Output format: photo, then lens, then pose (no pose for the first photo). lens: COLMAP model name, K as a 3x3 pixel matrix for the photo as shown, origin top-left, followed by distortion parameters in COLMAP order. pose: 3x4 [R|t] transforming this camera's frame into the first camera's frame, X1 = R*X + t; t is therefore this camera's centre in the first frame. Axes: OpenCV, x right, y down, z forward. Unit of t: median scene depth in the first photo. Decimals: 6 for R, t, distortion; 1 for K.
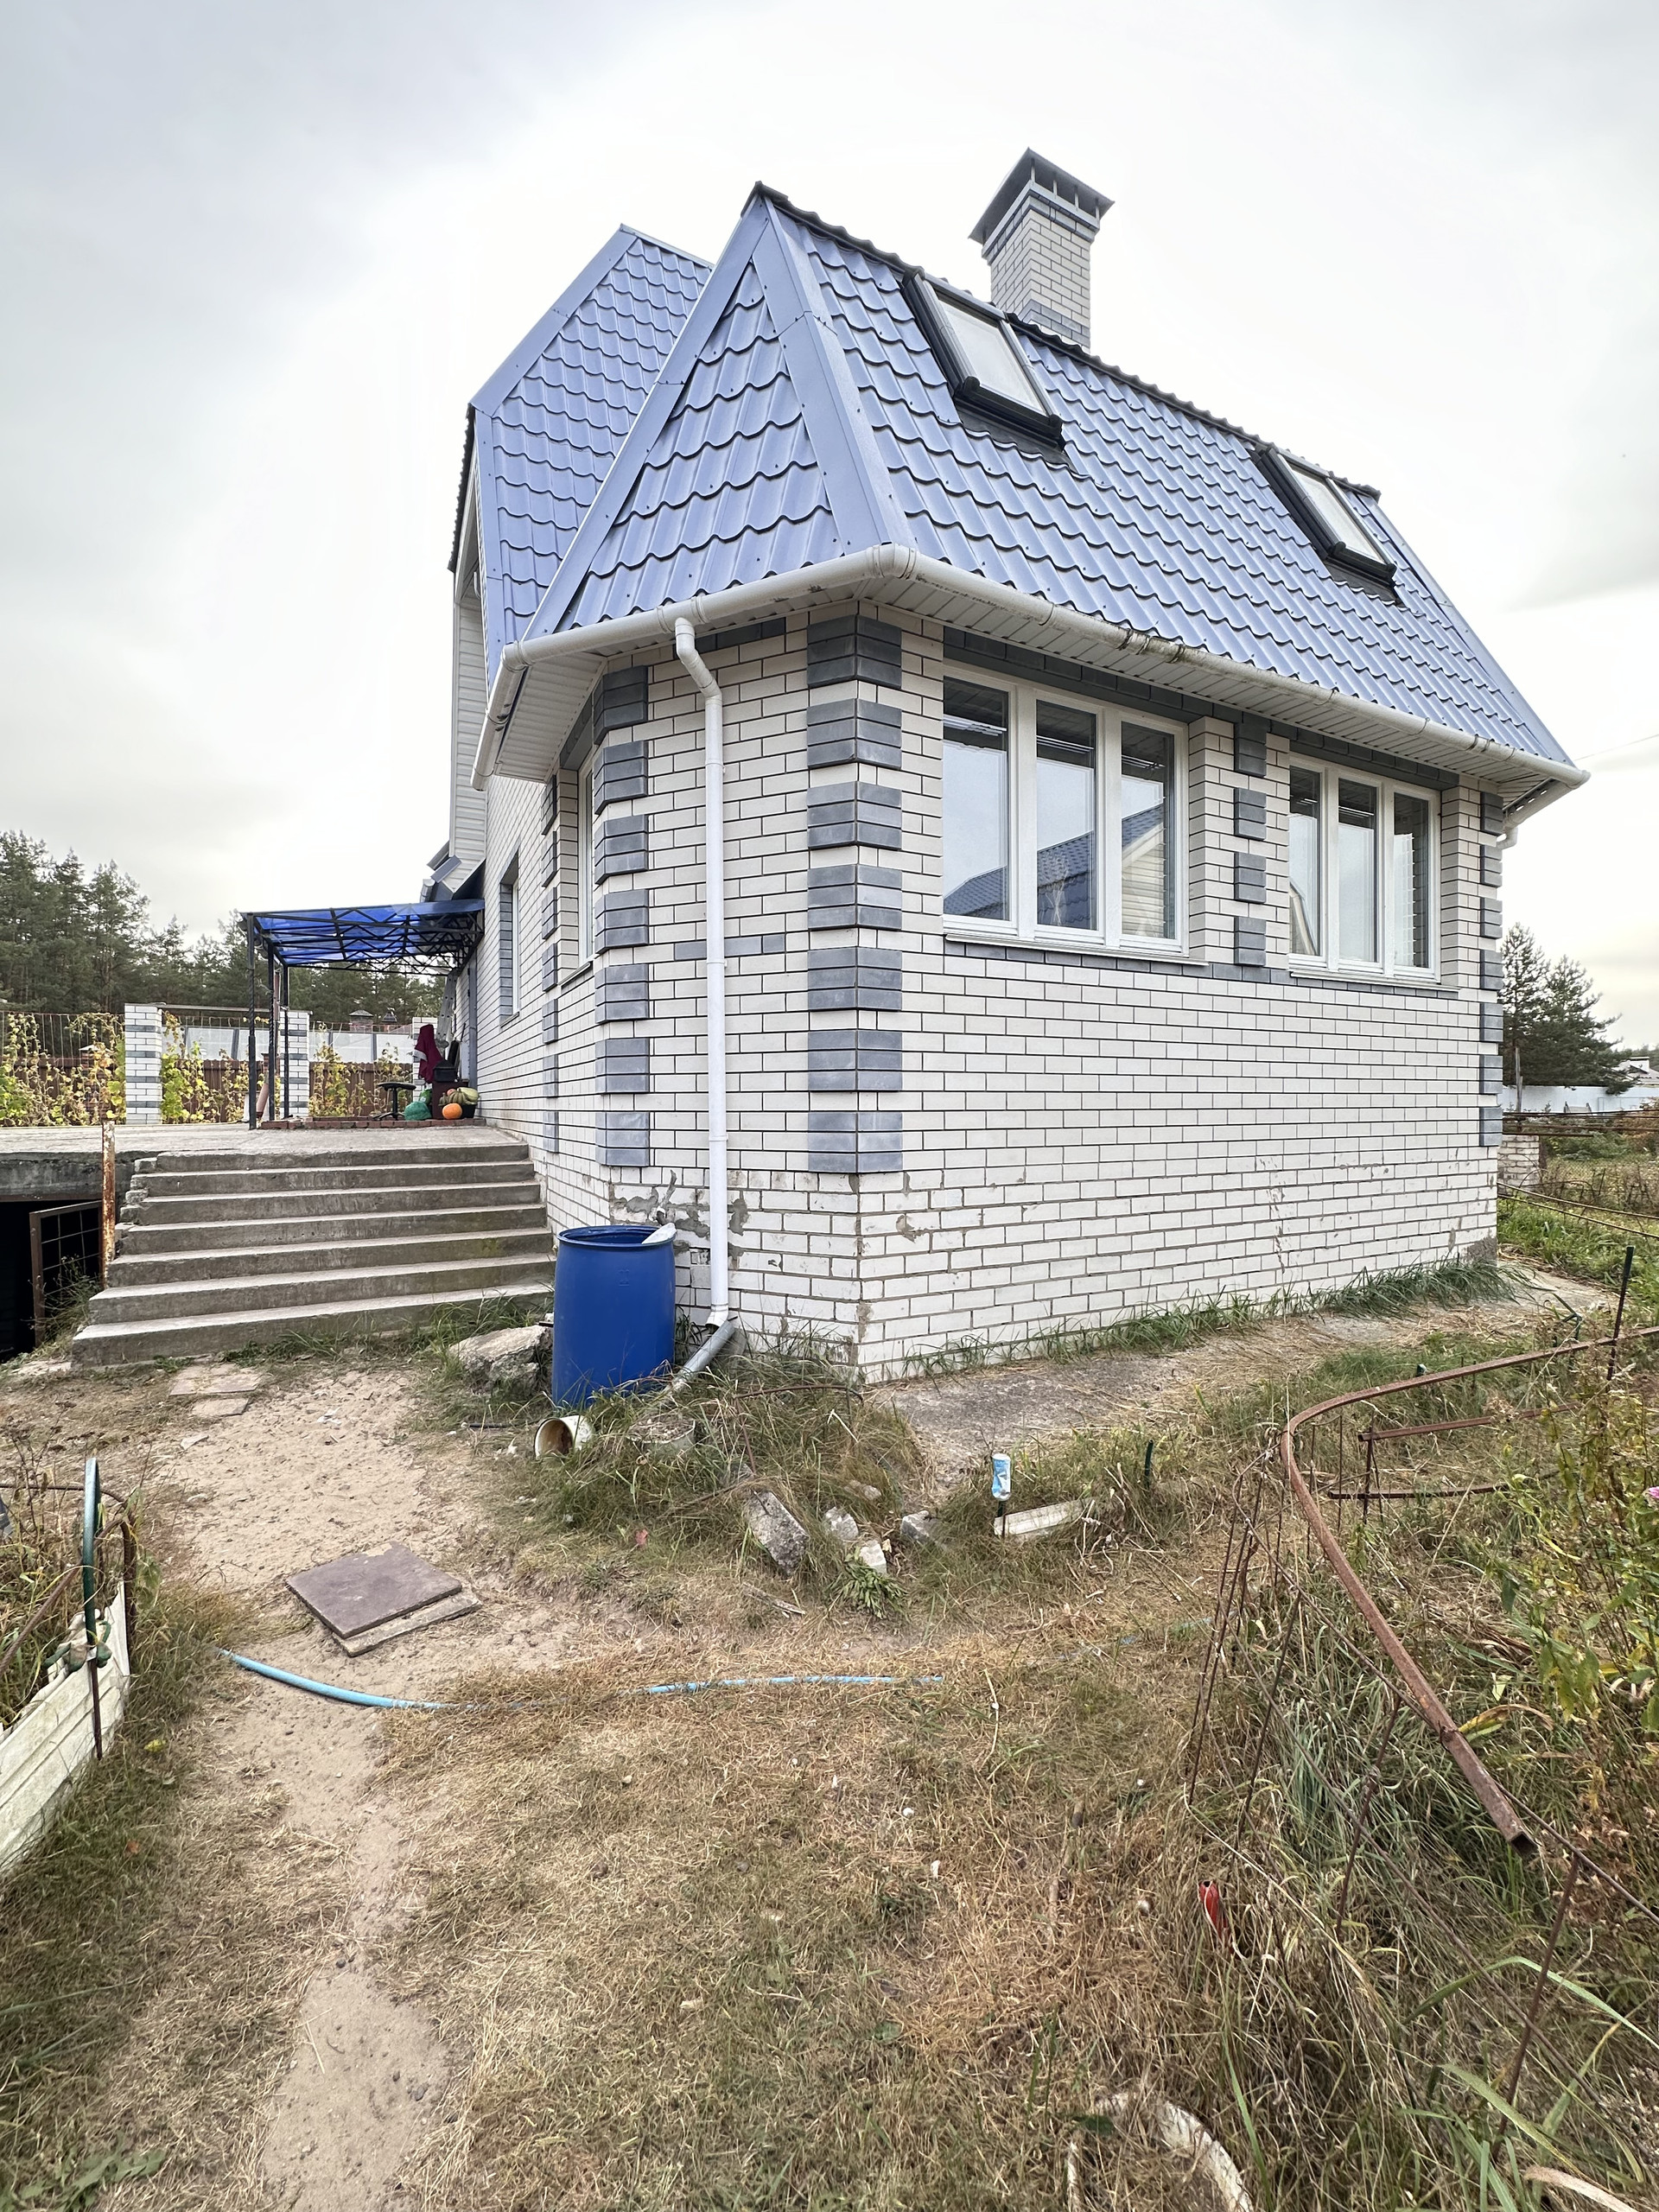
lens RADIAL K [[880.5, 0, 827.4], [0, 880.5, 1110.5], [0, 0, 1]] dist [0.001320, -0.000046]
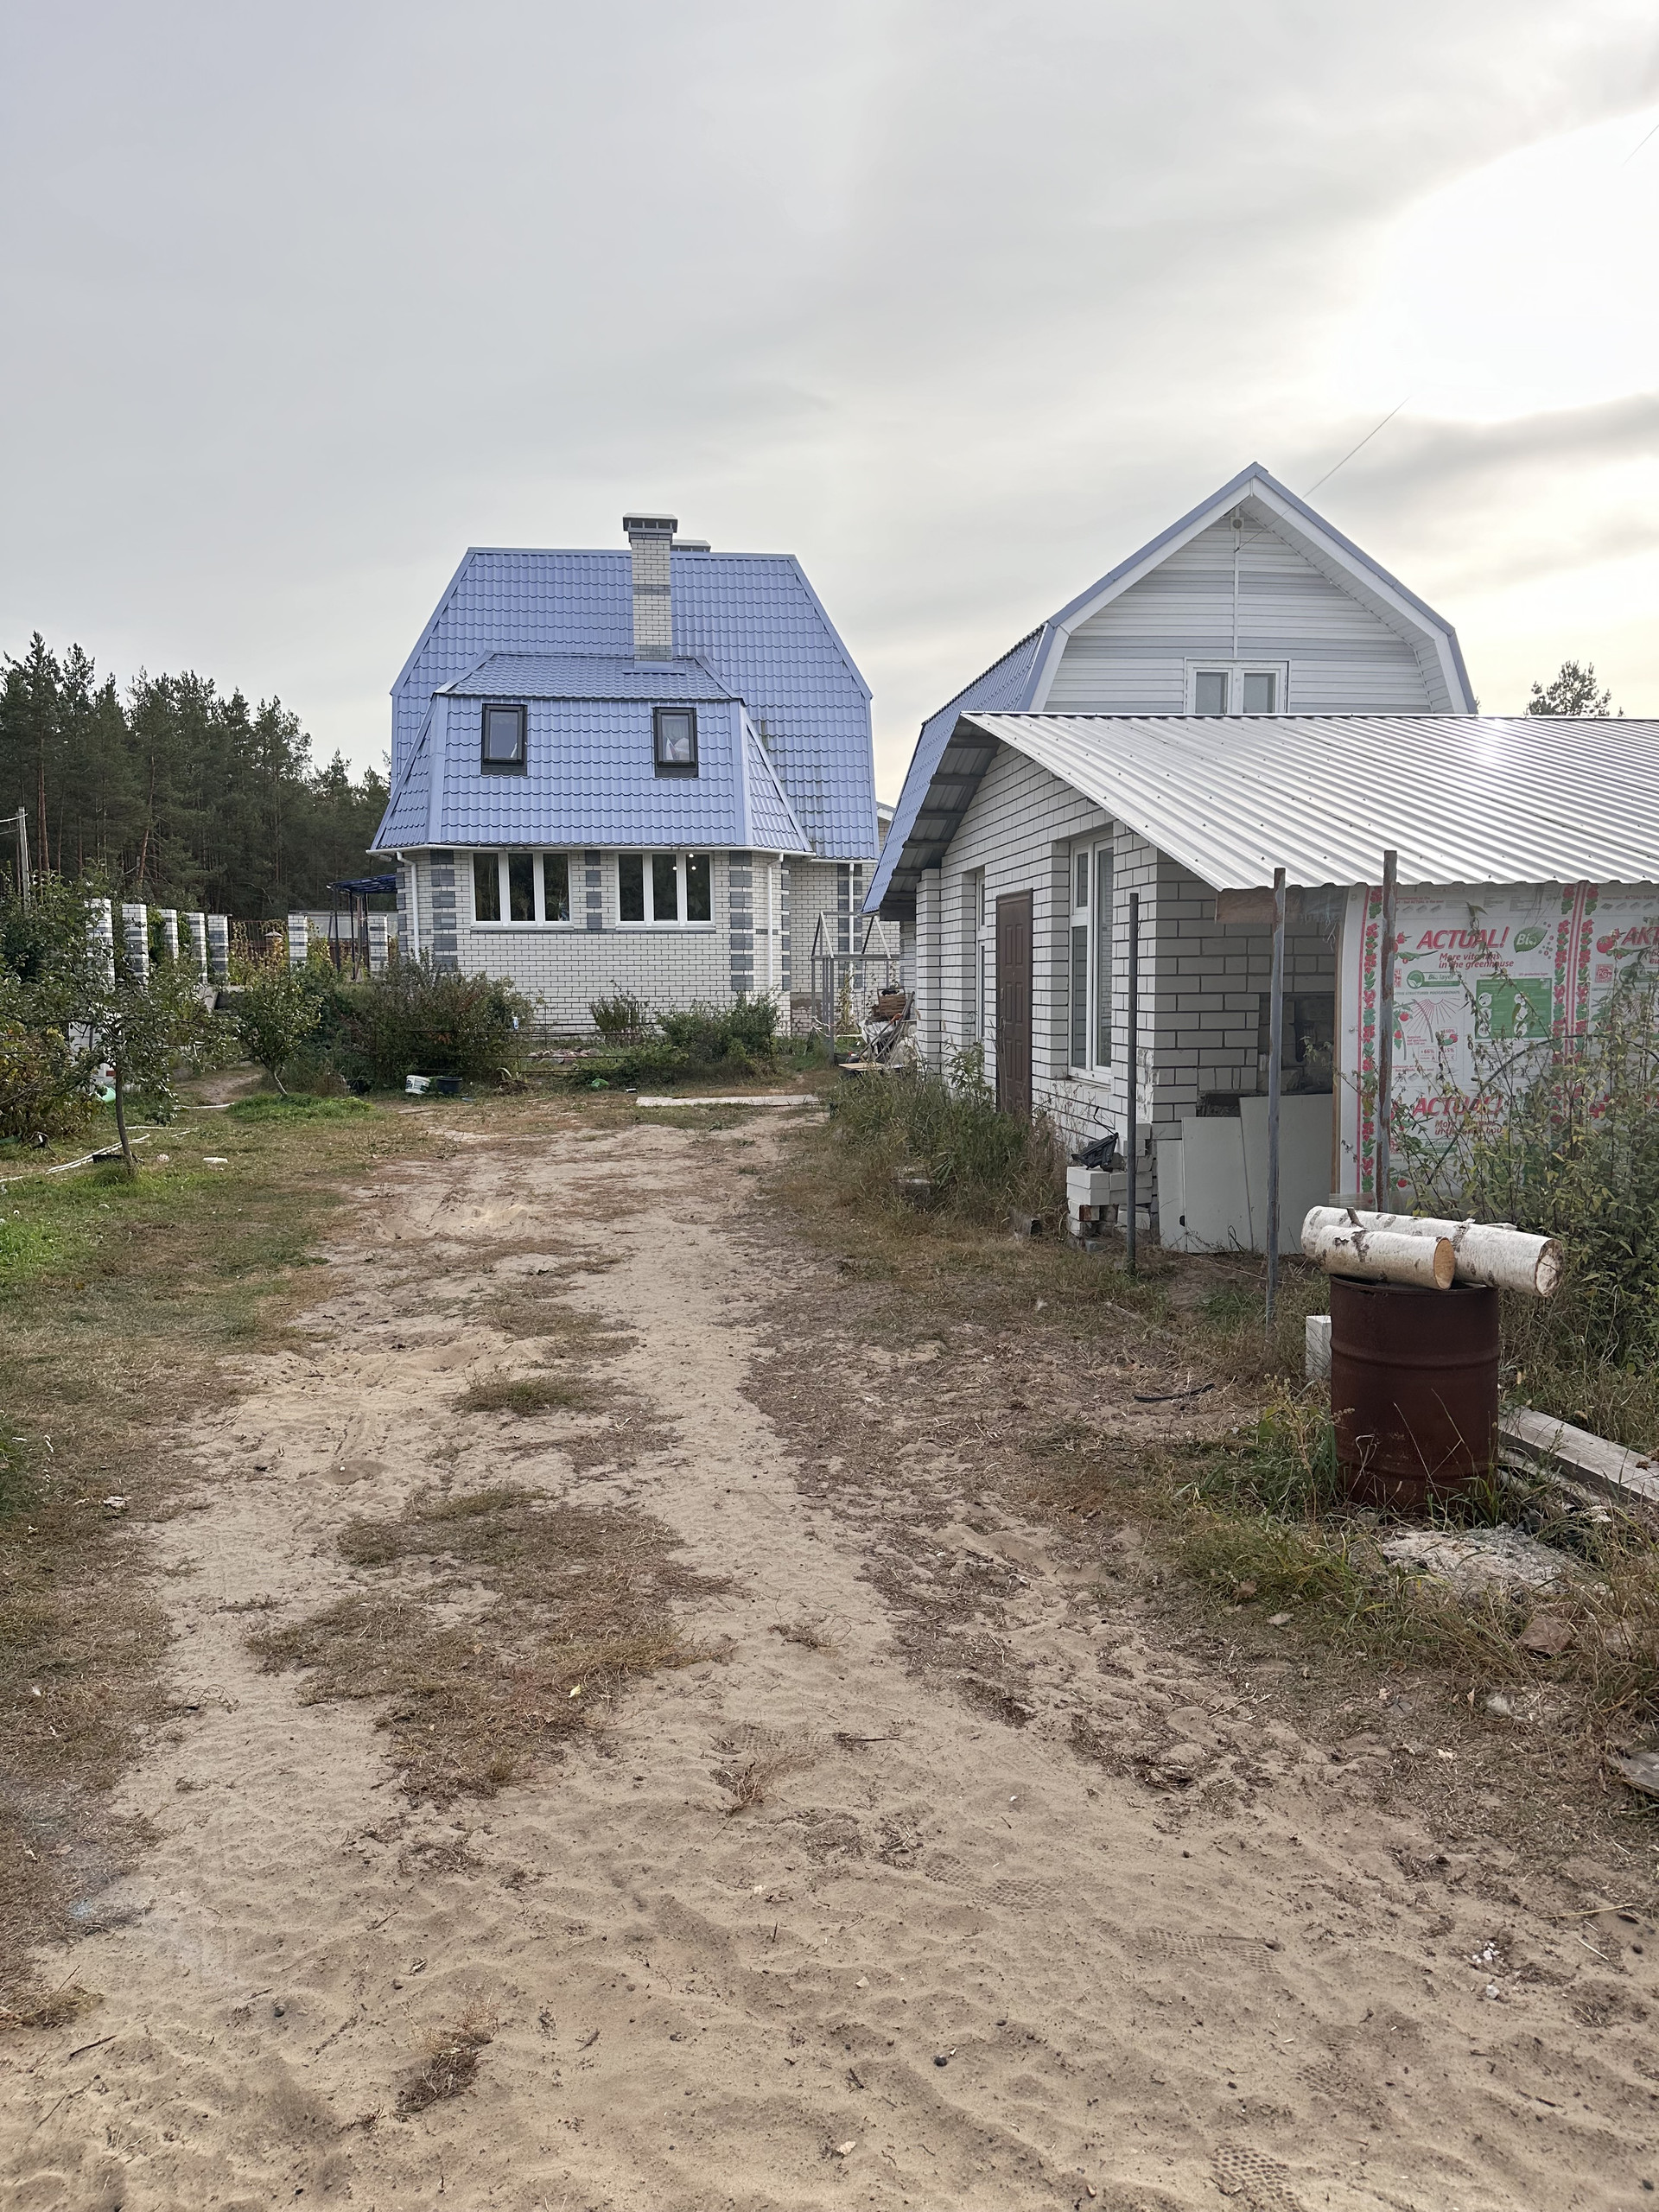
lens RADIAL K [[1549.1, 0, 845.4], [0, 1549.1, 1119.0], [0, 0, 1]] dist [0.085979, -0.001126]
pose [[0.941933, 0.029139, -0.334533, 3.776833], [0.002239, 0.995661, 0.093030, -0.010610], [0.335793, -0.088377, 0.937781, -4.606796]]
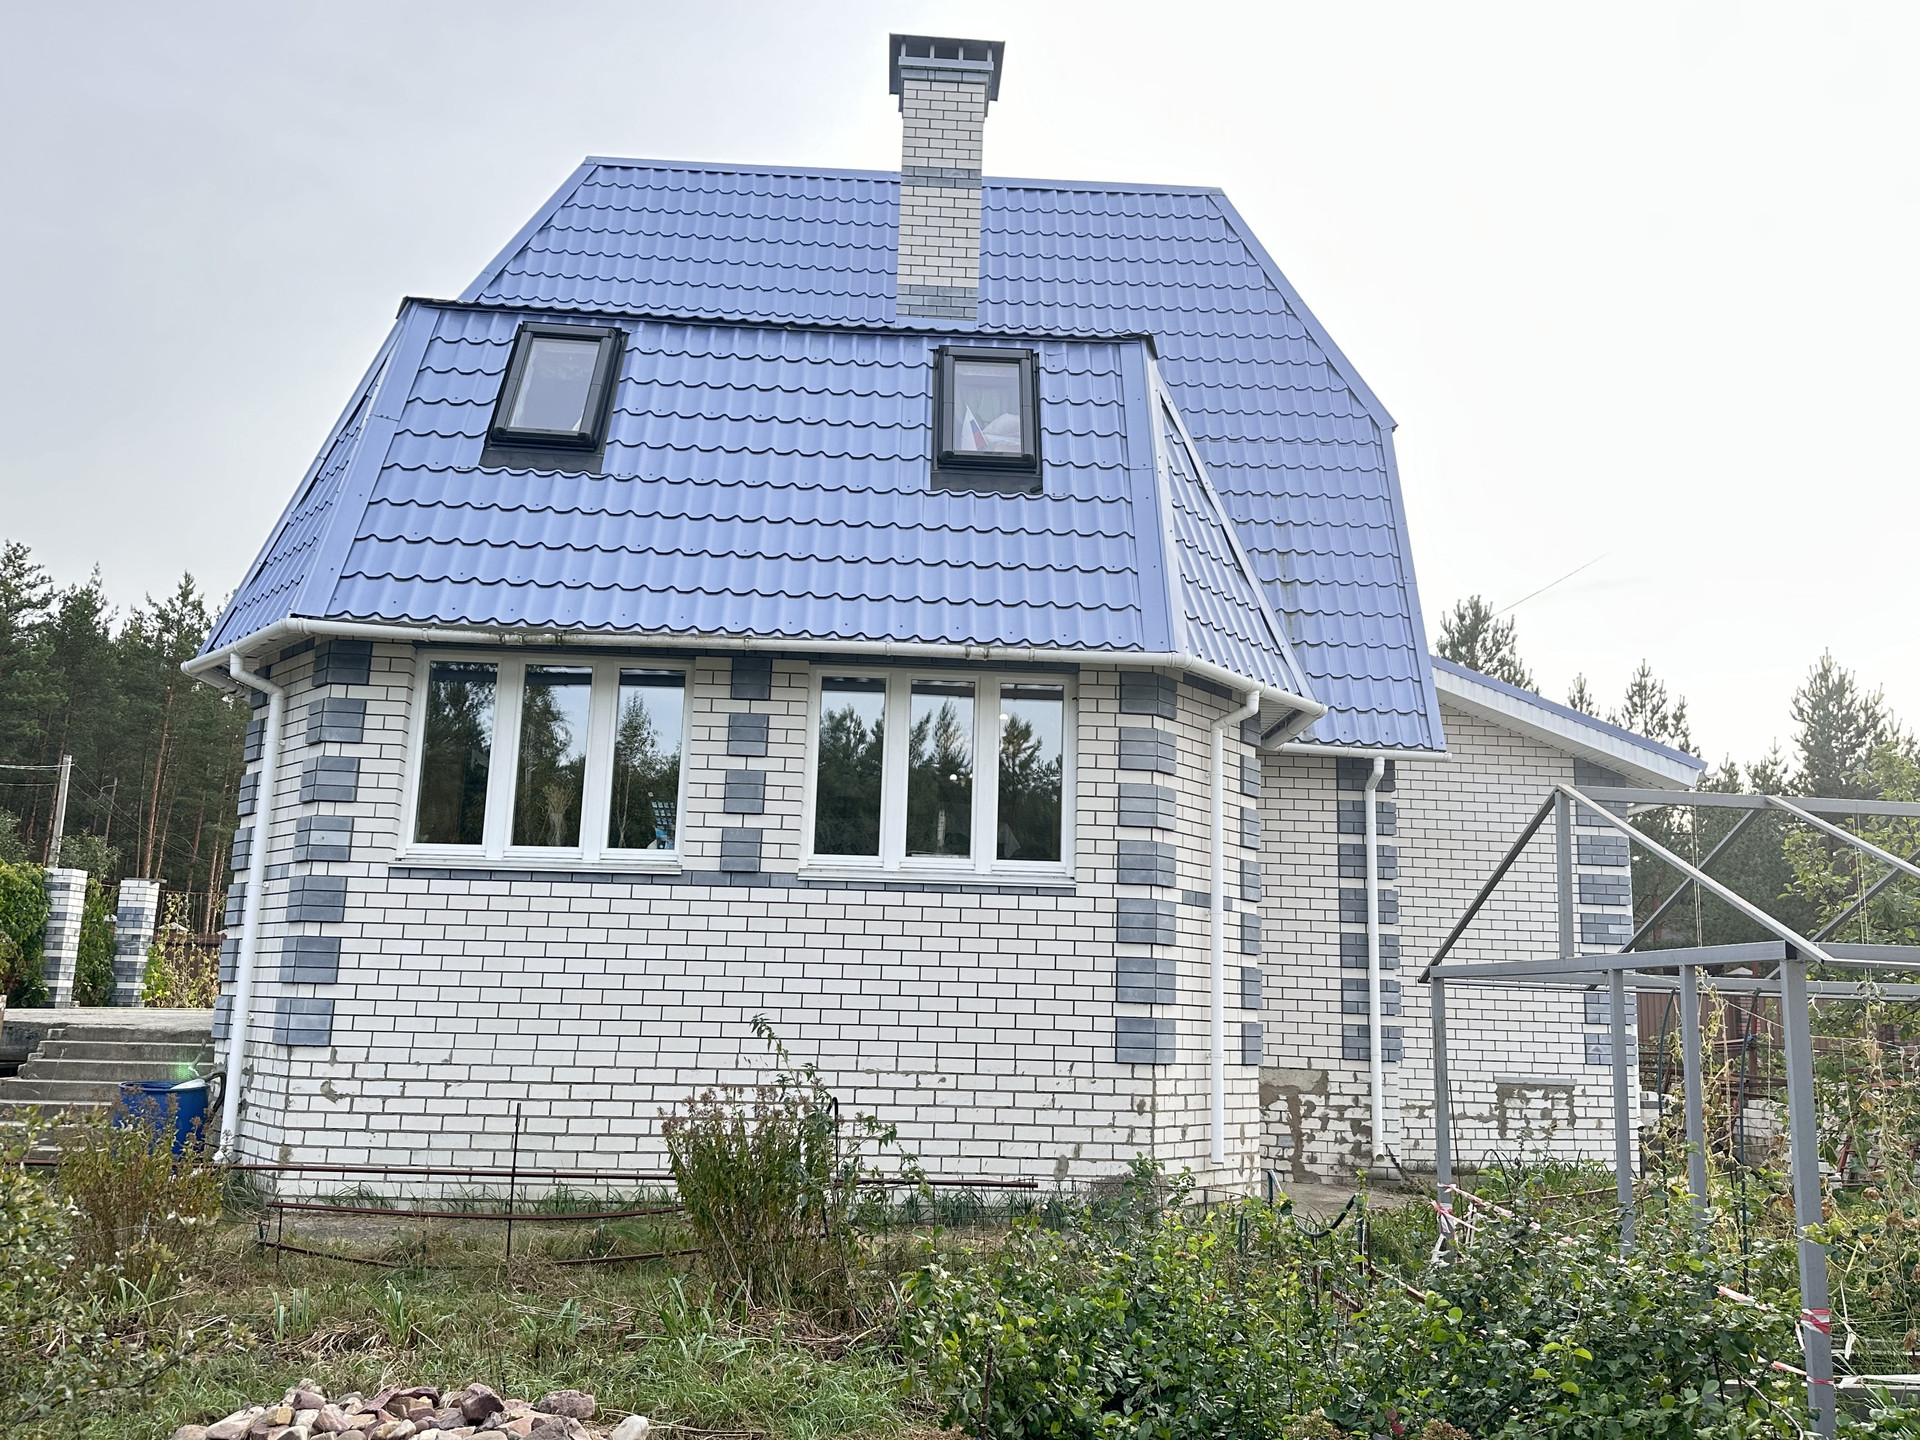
lens RADIAL K [[1516.1, 0, 973.7], [0, 1516.1, 736.4], [0, 0, 1]] dist [0.050033, -0.025613]
pose [[0.913142, -0.043795, -0.405282, 1.825470], [-0.031753, 0.983549, -0.177827, -0.008763], [0.406403, 0.175250, 0.896730, -0.697814]]
